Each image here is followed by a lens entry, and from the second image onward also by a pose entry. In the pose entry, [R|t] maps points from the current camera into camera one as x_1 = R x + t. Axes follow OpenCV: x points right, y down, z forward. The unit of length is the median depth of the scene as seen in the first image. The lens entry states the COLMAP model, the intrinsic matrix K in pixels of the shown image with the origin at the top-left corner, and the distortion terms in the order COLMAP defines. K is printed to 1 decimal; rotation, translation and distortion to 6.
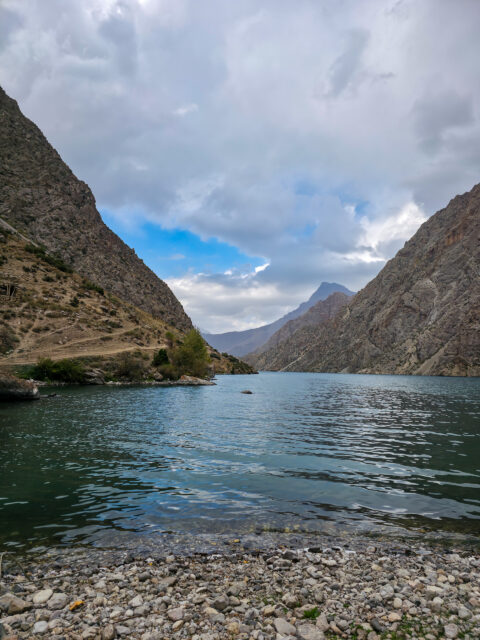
lens RADIAL K [[443.5, 0, 240.0], [0, 443.5, 320.0], [0, 0, 1]] dist [0.022882, -0.002474]
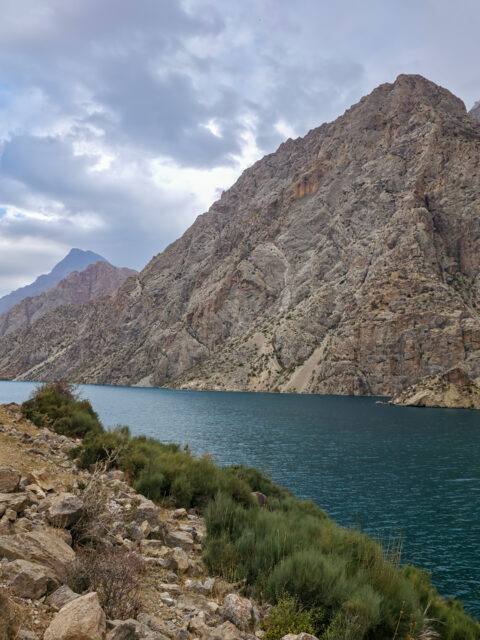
lens RADIAL K [[568.2, 0, 240.0], [0, 568.2, 320.0], [0, 0, 1]] dist [0.046771, 0.001147]
pose [[0.878499, 0.047672, 0.475359, -0.018457], [-0.058318, 0.998269, 0.007663, 0.018792], [-0.474171, -0.034454, 0.879758, 0.276129]]
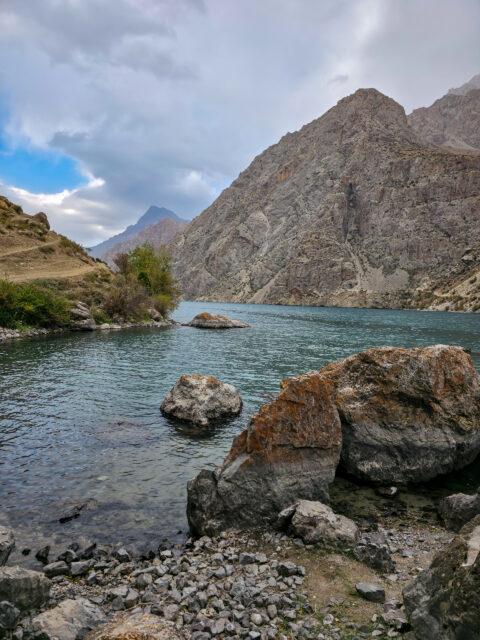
lens RADIAL K [[443.5, 0, 240.0], [0, 443.5, 320.0], [0, 0, 1]] dist [0.022882, -0.002474]
pose [[0.923471, -0.002420, 0.383662, -0.024666], [-0.060566, 0.986522, 0.152005, 0.002363], [-0.378859, -0.163609, 0.910878, 0.028309]]
